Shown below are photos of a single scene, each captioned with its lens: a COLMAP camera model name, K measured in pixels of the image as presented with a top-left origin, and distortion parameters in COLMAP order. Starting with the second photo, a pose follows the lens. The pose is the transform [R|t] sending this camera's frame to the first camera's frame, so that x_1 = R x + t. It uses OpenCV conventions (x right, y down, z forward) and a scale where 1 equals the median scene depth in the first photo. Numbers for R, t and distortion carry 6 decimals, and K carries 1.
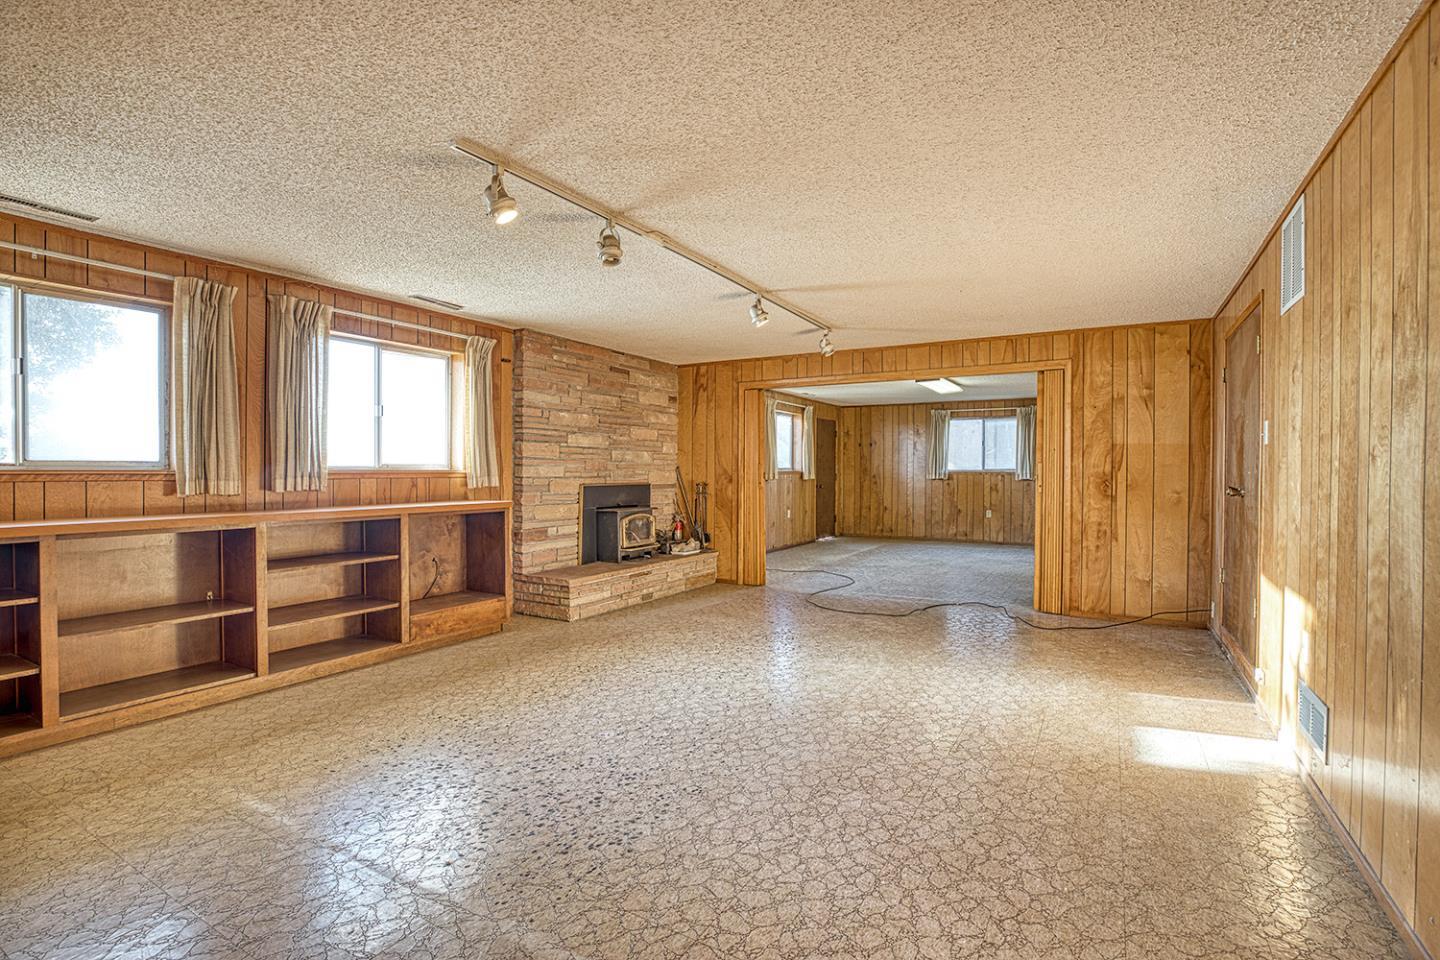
lens RADIAL K [[671.5, 0, 703.7], [0, 671.5, 473.0], [0, 0, 1]] dist [-0.046677, 0.013113]
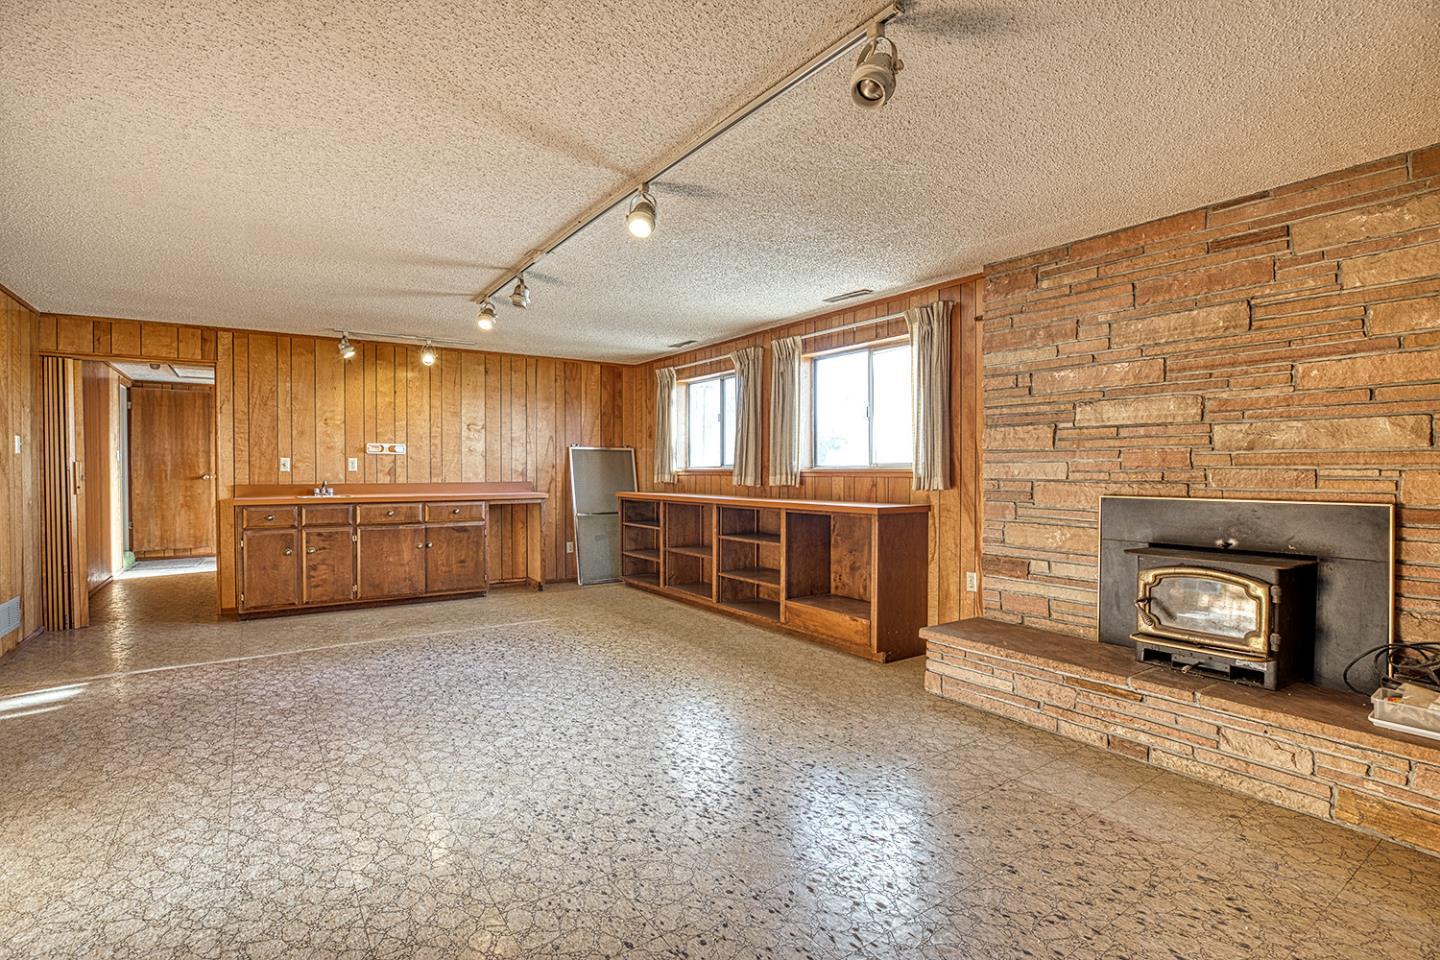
lens RADIAL K [[671.5, 0, 703.7], [0, 671.5, 473.0], [0, 0, 1]] dist [-0.046677, 0.013113]
pose [[-0.408835, 0.003226, -0.912603, 0.741052], [-0.003257, 0.999982, 0.004994, -0.003736], [0.912603, 0.005014, -0.408817, 1.551331]]
